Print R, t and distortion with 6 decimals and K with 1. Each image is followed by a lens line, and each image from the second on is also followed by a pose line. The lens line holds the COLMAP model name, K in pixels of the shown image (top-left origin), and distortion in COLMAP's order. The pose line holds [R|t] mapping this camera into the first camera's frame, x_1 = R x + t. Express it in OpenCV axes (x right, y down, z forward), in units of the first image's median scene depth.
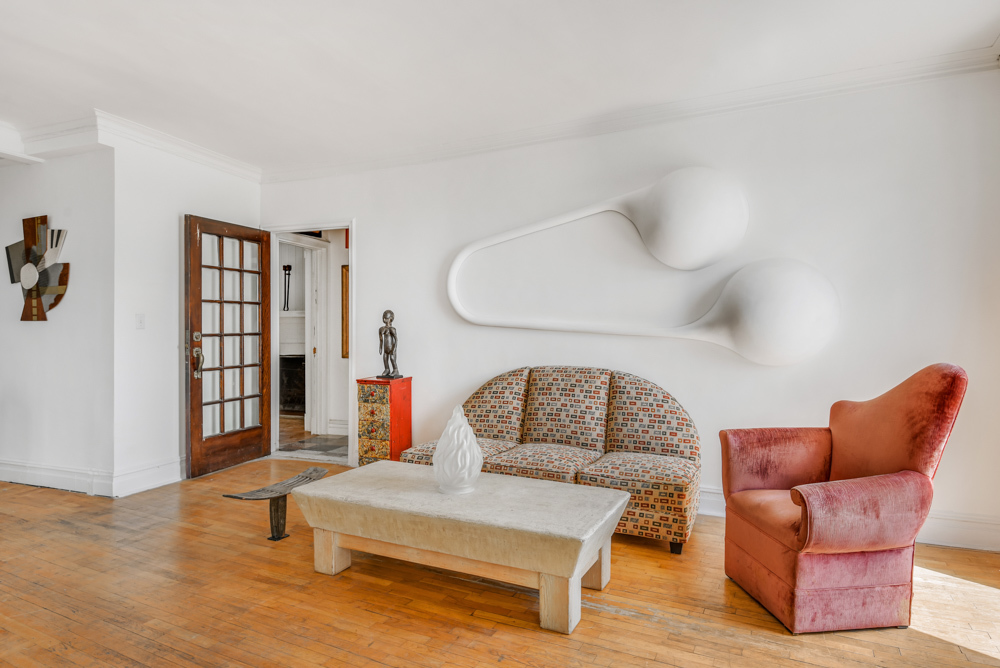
lens RADIAL K [[566.6, 0, 500.0], [0, 566.6, 334.0], [0, 0, 1]] dist [0.004834, -0.034241]
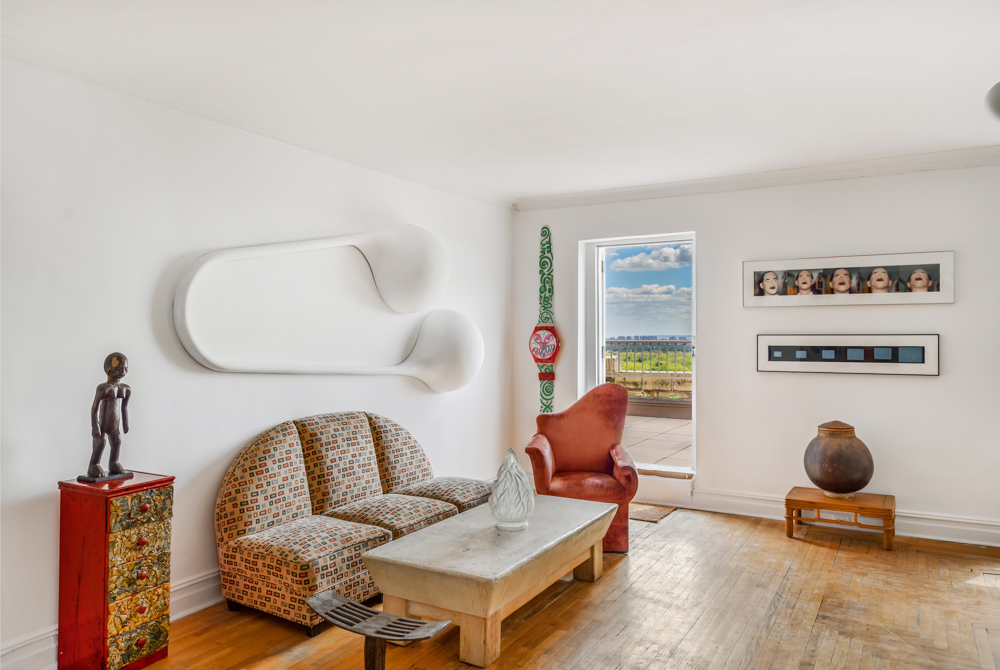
lens RADIAL K [[707.5, 0, 500.0], [0, 707.5, 335.0], [0, 0, 1]] dist [0.011439, 0.002960]
pose [[0.070626, -0.002445, 0.997500, -0.979353], [0.009970, 0.999949, 0.001745, -0.066015], [-0.997453, 0.009821, 0.070647, 0.670092]]
